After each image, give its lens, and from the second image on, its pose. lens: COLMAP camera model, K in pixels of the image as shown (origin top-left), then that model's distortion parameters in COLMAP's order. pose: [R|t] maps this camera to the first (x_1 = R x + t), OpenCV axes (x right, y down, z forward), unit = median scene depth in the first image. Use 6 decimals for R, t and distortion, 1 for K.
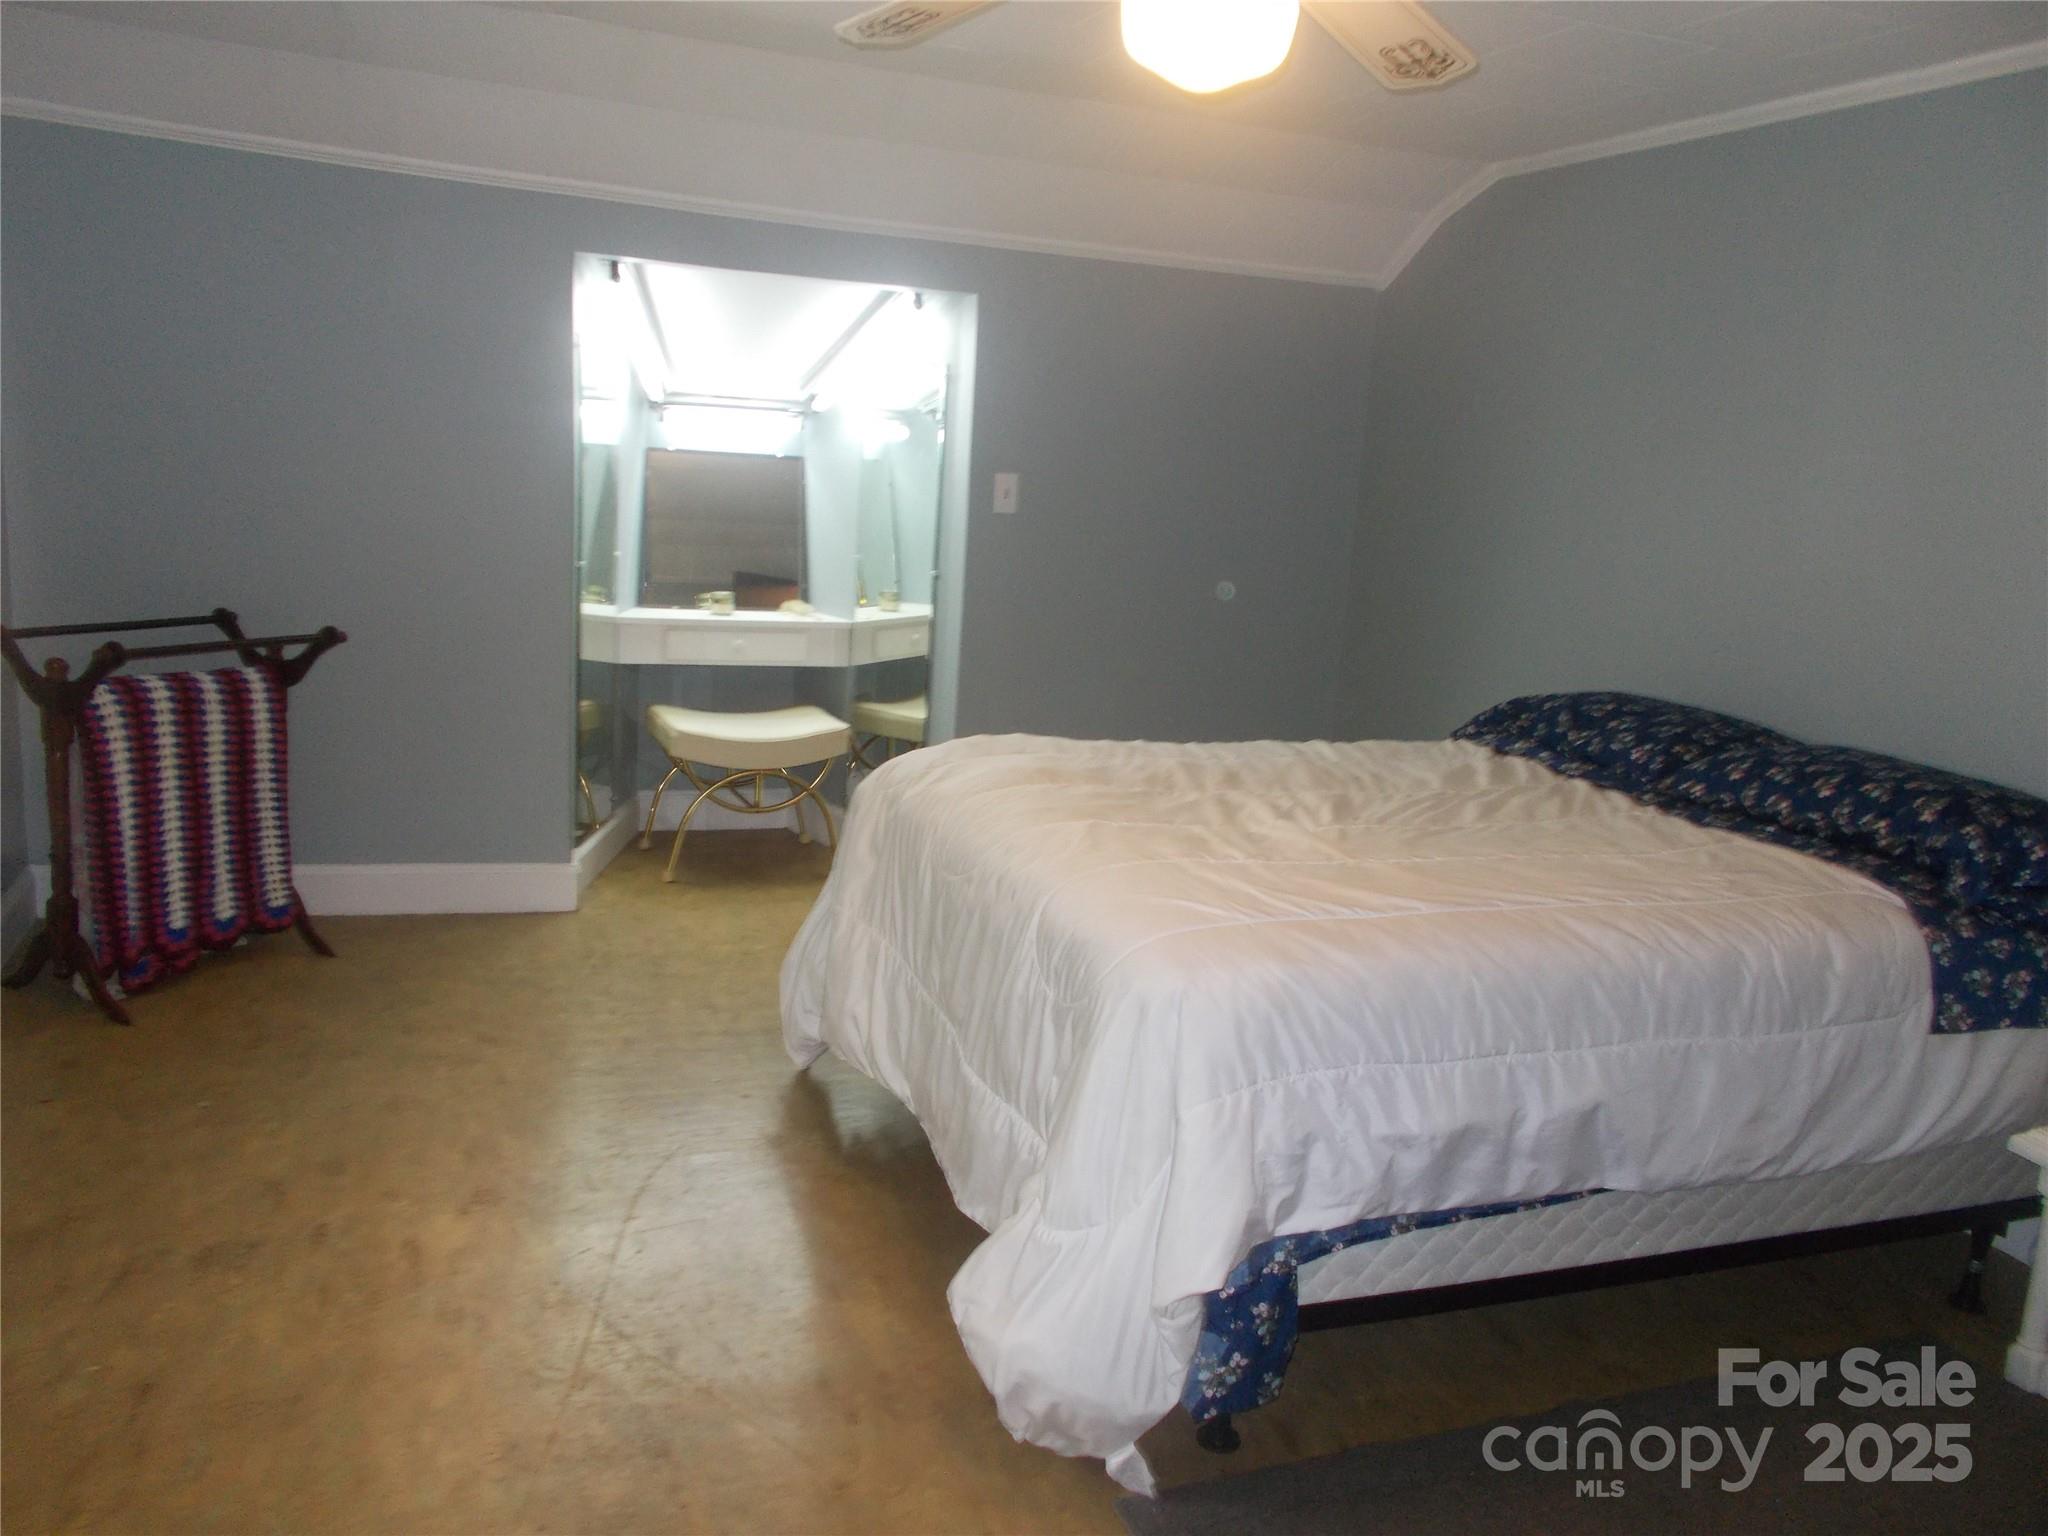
lens RADIAL K [[1618.7, 0, 1014.6], [0, 1618.7, 747.0], [0, 0, 1]] dist [0.030203, -0.020226]
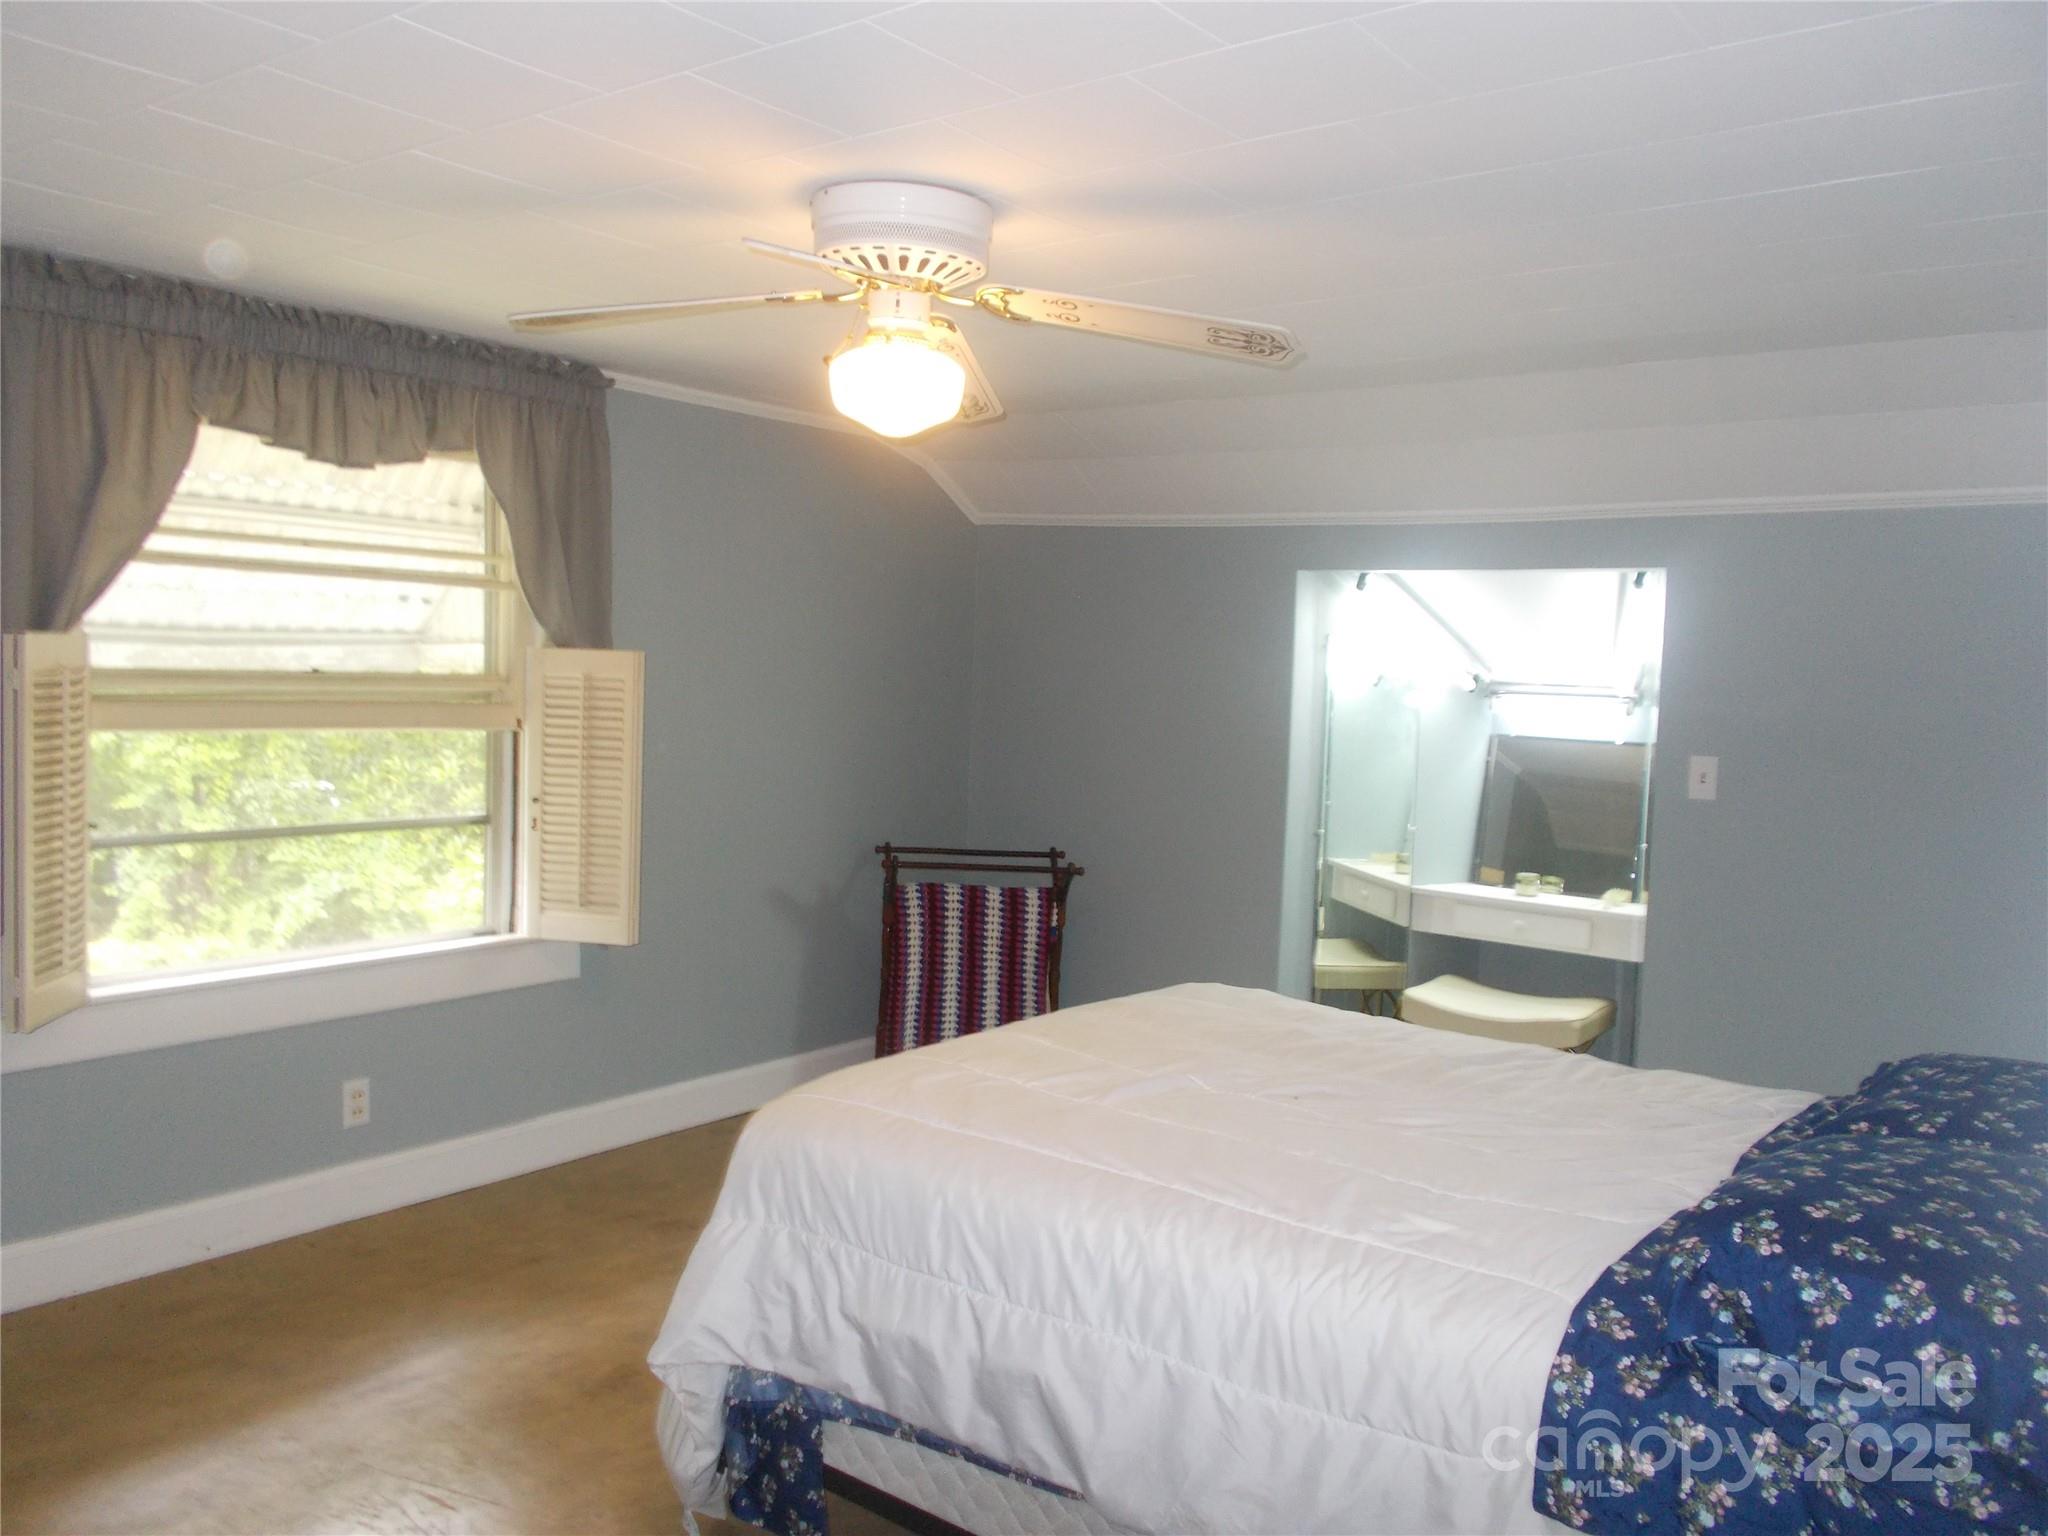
lens RADIAL K [[1618.7, 0, 1033.3], [0, 1618.7, 753.1], [0, 0, 1]] dist [0.030203, -0.020226]
pose [[0.518937, -0.001812, -0.854811, 0.610444], [-0.161792, 0.981714, -0.100301, -0.020368], [0.839362, 0.190351, 0.509154, 0.240231]]
